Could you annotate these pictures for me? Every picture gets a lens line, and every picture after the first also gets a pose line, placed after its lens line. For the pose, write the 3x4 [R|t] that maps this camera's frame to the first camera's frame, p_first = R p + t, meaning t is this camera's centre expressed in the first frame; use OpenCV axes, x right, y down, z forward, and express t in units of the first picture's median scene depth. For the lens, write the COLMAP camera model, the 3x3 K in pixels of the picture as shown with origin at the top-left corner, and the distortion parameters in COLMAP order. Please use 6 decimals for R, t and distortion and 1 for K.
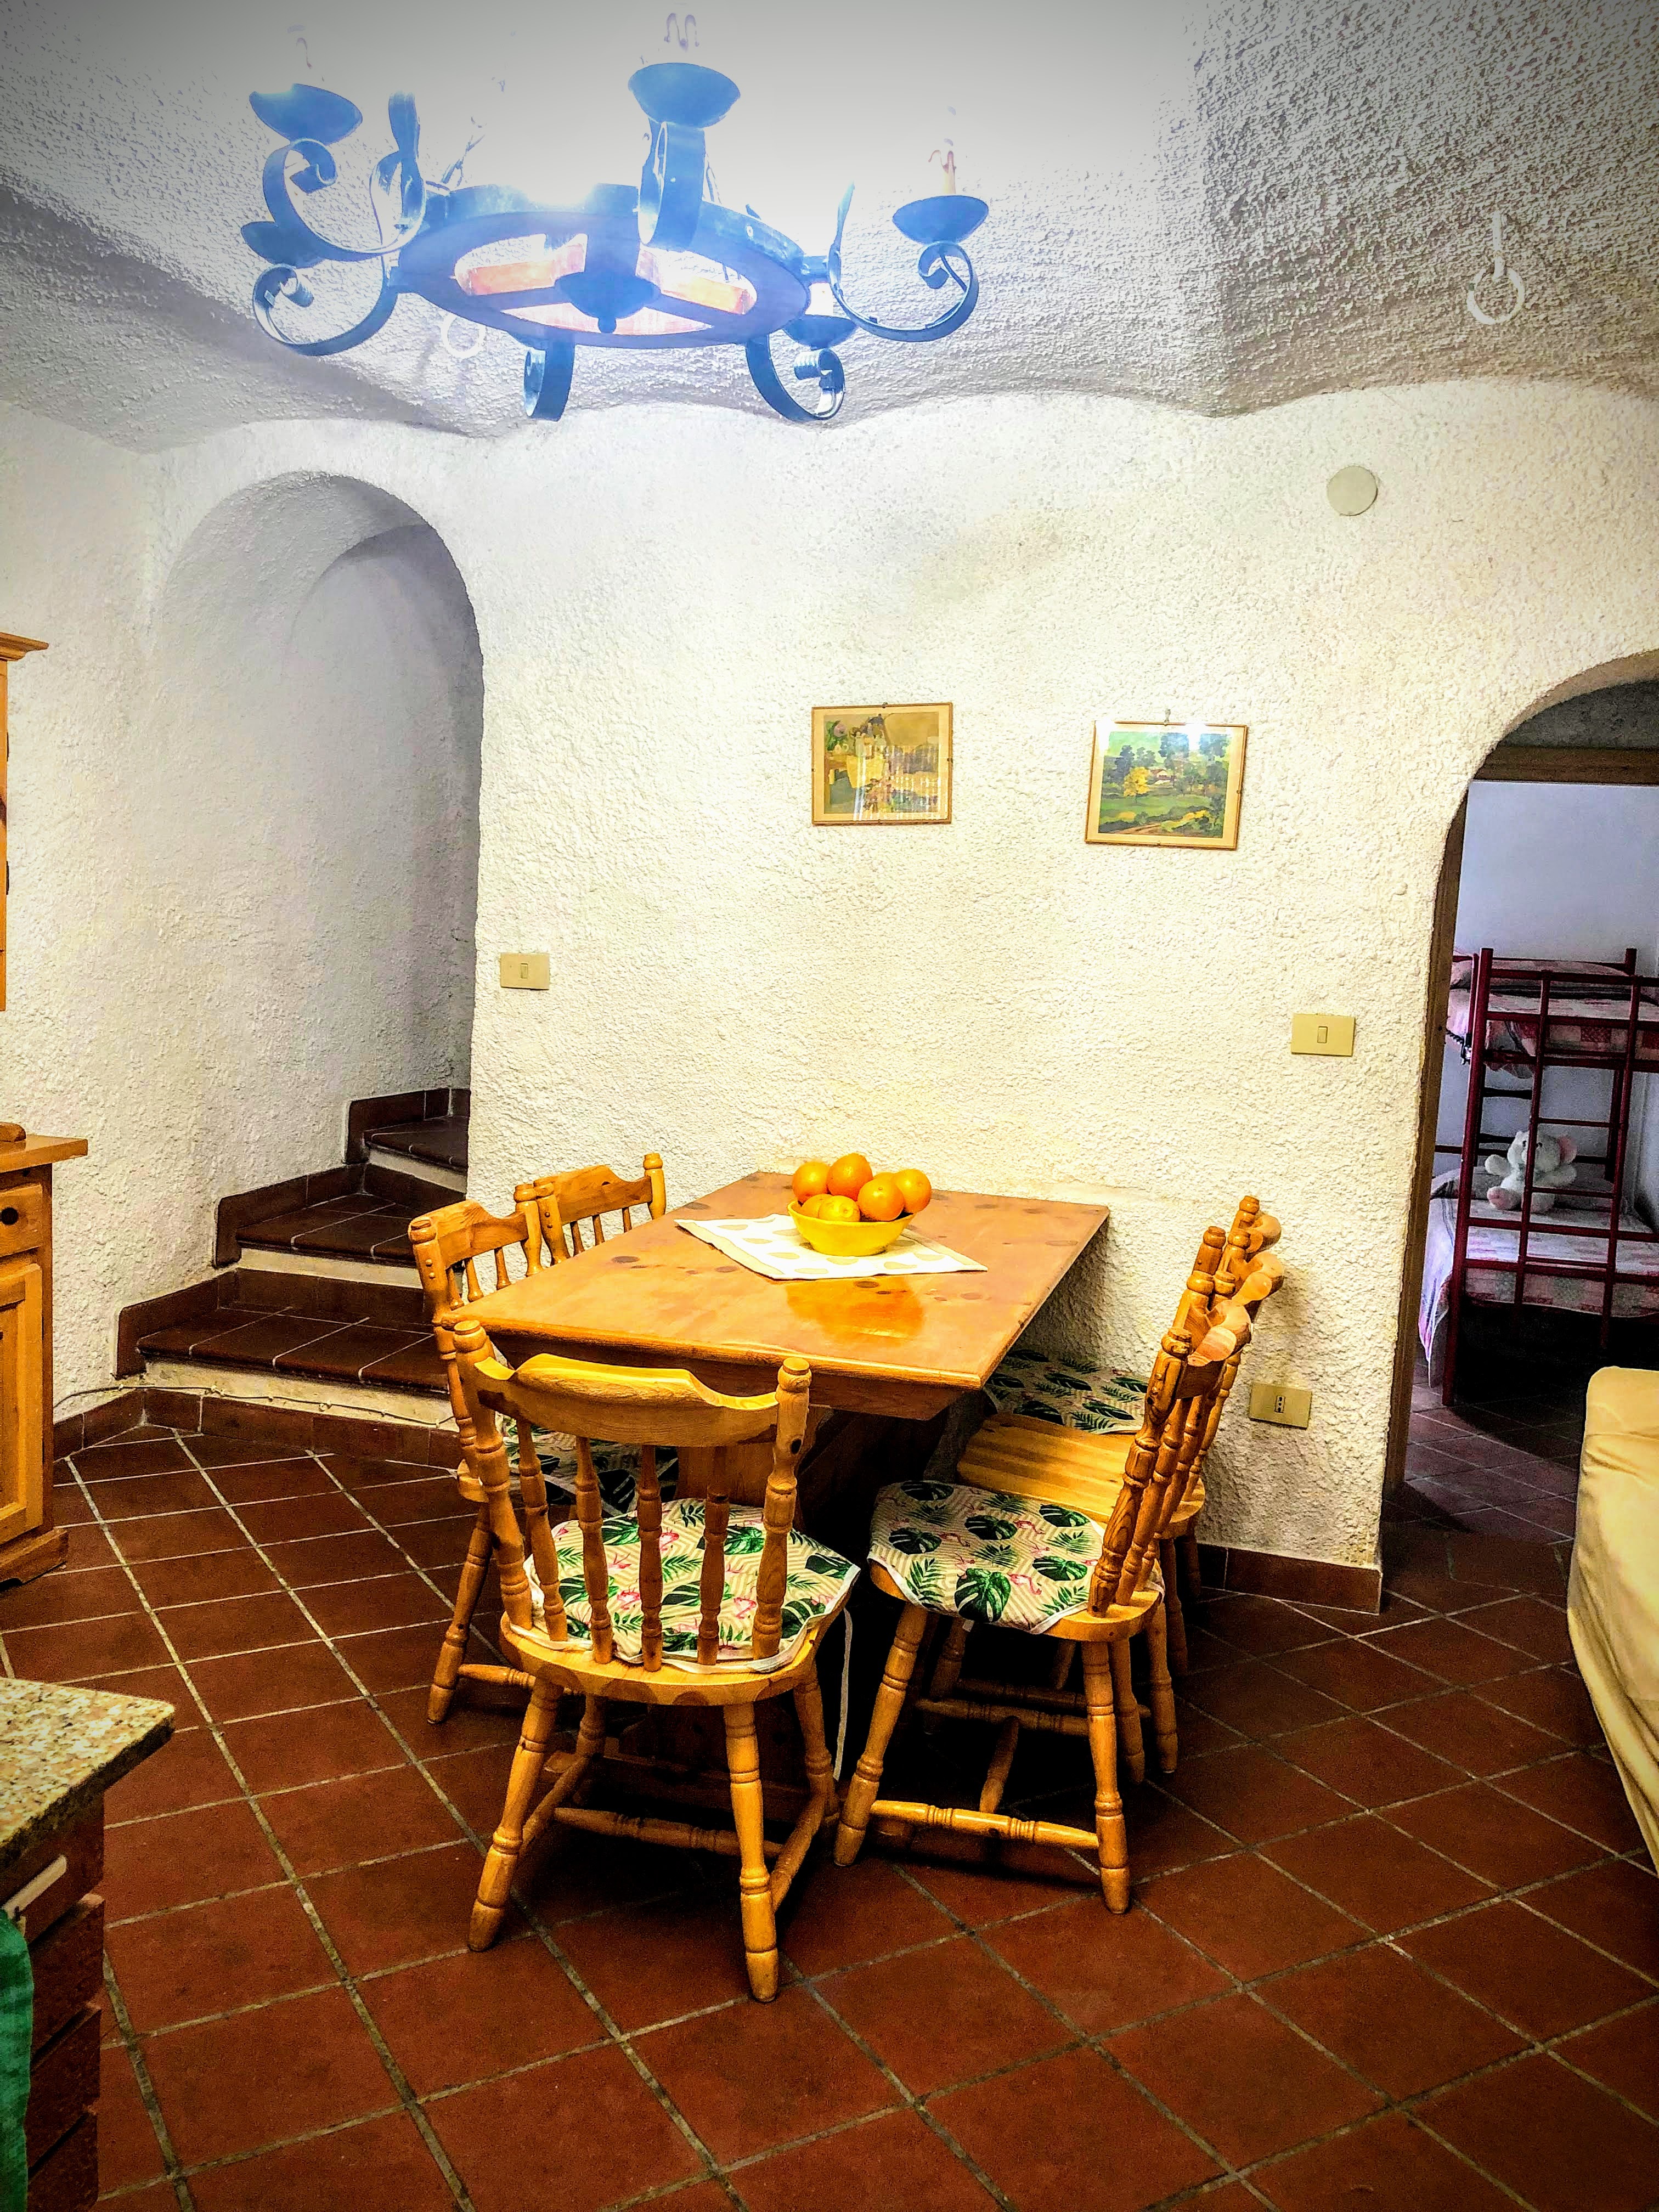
lens RADIAL K [[1830.5, 0, 837.7], [0, 1830.5, 1109.1], [0, 0, 1]] dist [0.027390, 0.020766]
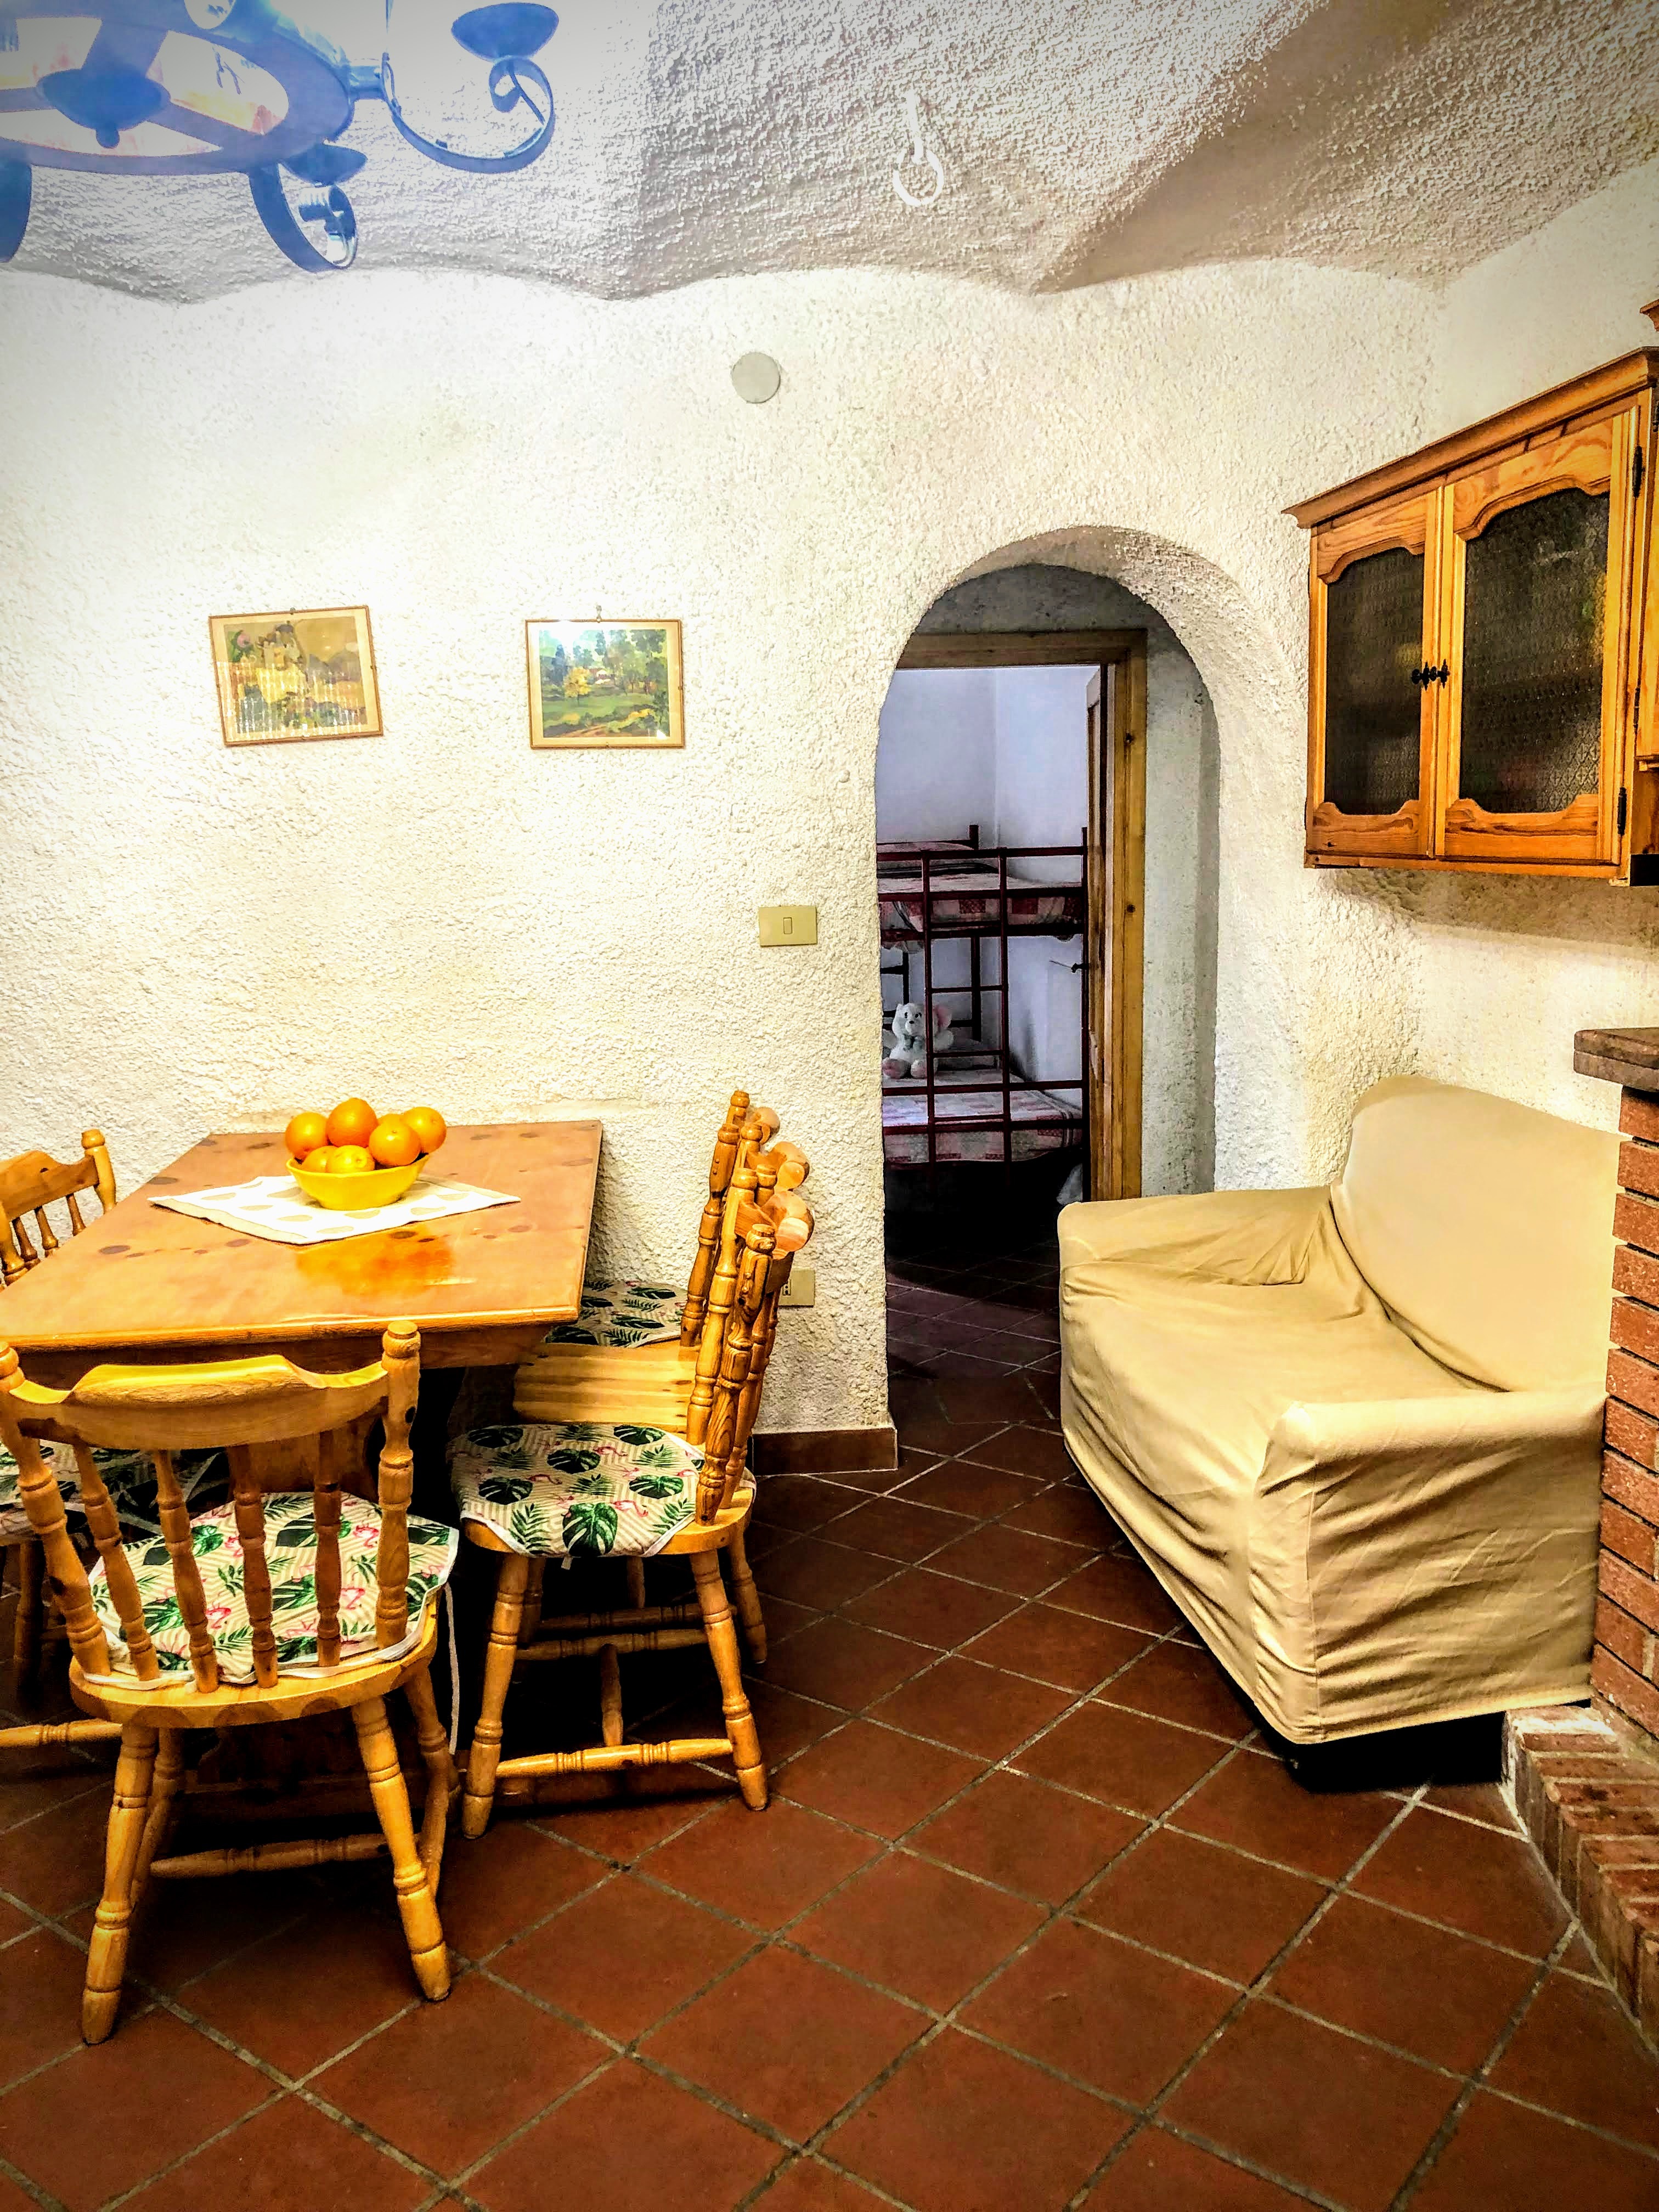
lens RADIAL K [[1830.5, 0, 837.7], [0, 1830.5, 1109.1], [0, 0, 1]] dist [0.027390, 0.020766]
pose [[0.933217, -0.131445, 0.334408, -0.088799], [0.116232, 0.991080, 0.065199, -0.002654], [-0.339995, -0.021976, 0.940170, 0.047911]]
